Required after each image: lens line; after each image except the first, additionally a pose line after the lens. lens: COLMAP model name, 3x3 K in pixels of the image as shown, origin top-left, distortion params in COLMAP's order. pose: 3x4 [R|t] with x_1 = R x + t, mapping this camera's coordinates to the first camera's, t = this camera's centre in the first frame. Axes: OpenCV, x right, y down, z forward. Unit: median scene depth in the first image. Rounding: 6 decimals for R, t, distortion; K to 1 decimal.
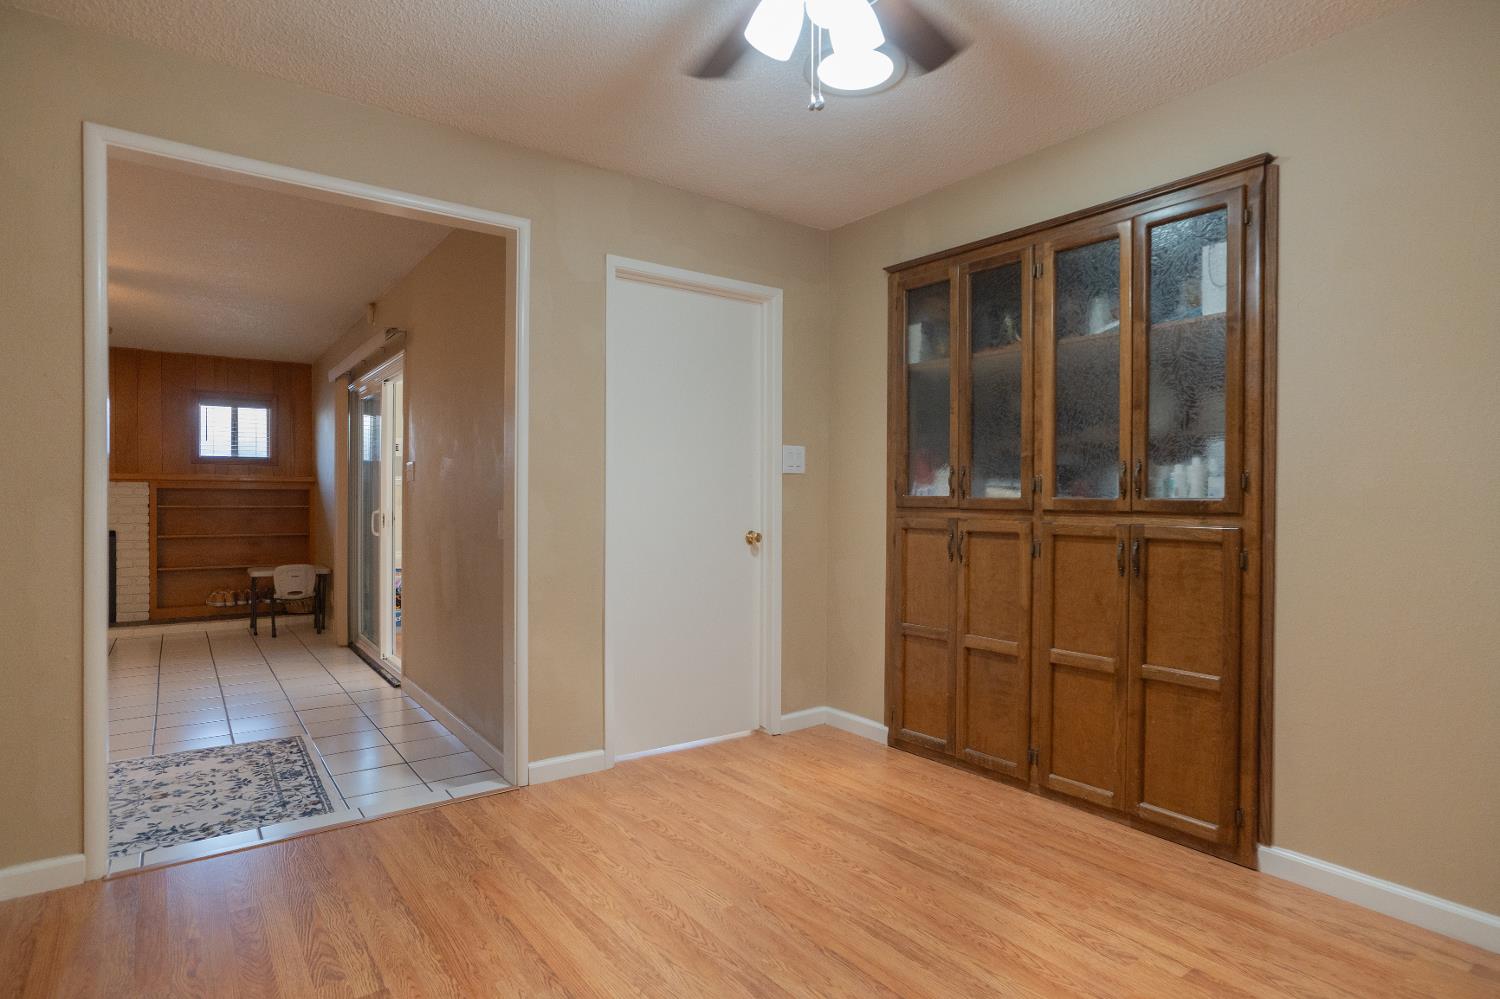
lens RADIAL K [[804.6, 0, 751.6], [0, 804.6, 506.7], [0, 0, 1]] dist [-0.056099, 0.048450]
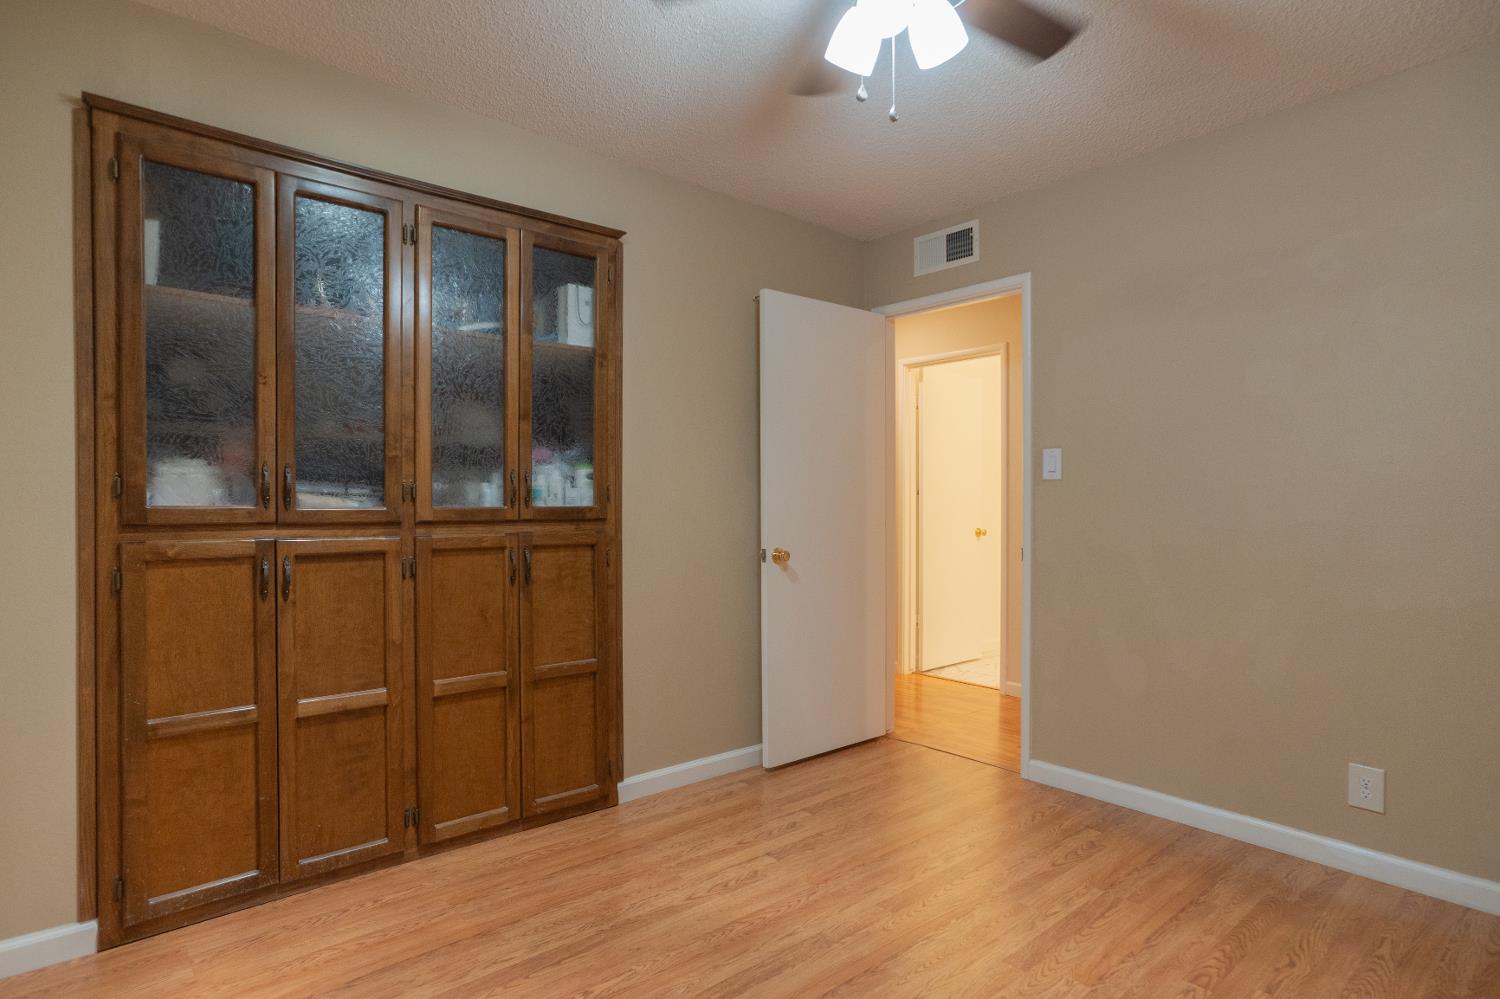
lens RADIAL K [[804.6, 0, 751.6], [0, 804.6, 506.7], [0, 0, 1]] dist [-0.056099, 0.048450]
pose [[-0.074452, -0.012240, 0.997149, -0.499078], [0.010294, 0.999862, 0.013042, -0.018853], [-0.997171, 0.011236, -0.074316, 0.701912]]
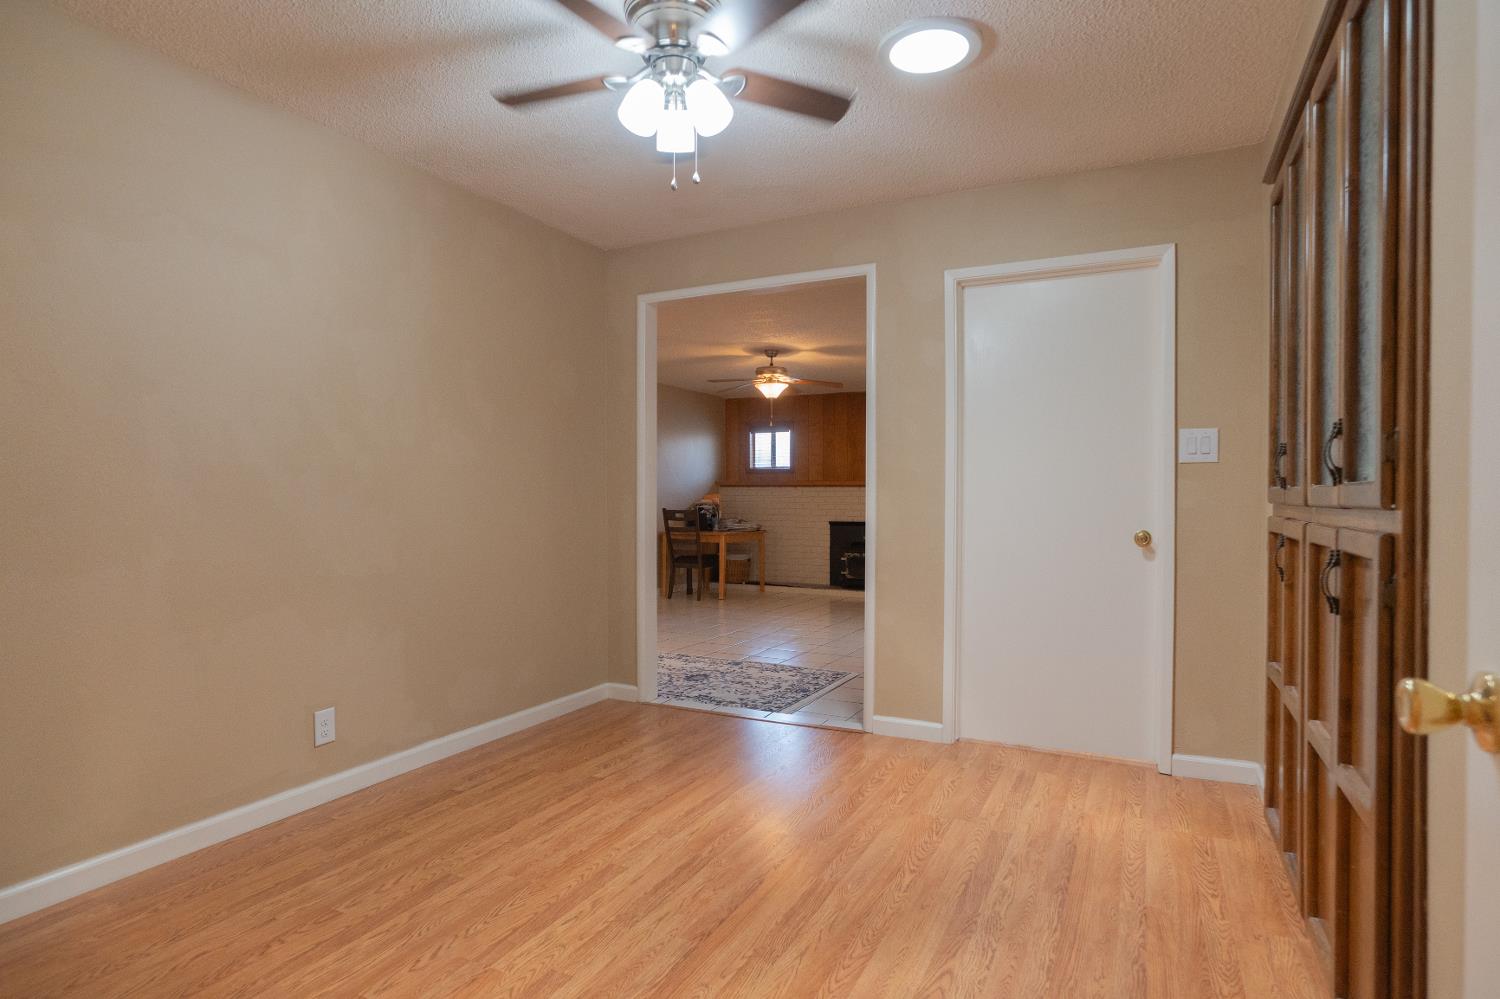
lens RADIAL K [[804.6, 0, 751.6], [0, 804.6, 506.7], [0, 0, 1]] dist [-0.056099, 0.048450]
pose [[0.446866, 0.004003, -0.894592, 0.731464], [-0.006548, 0.999978, 0.001204, 0.007369], [0.894577, 0.005320, 0.446882, 0.300380]]
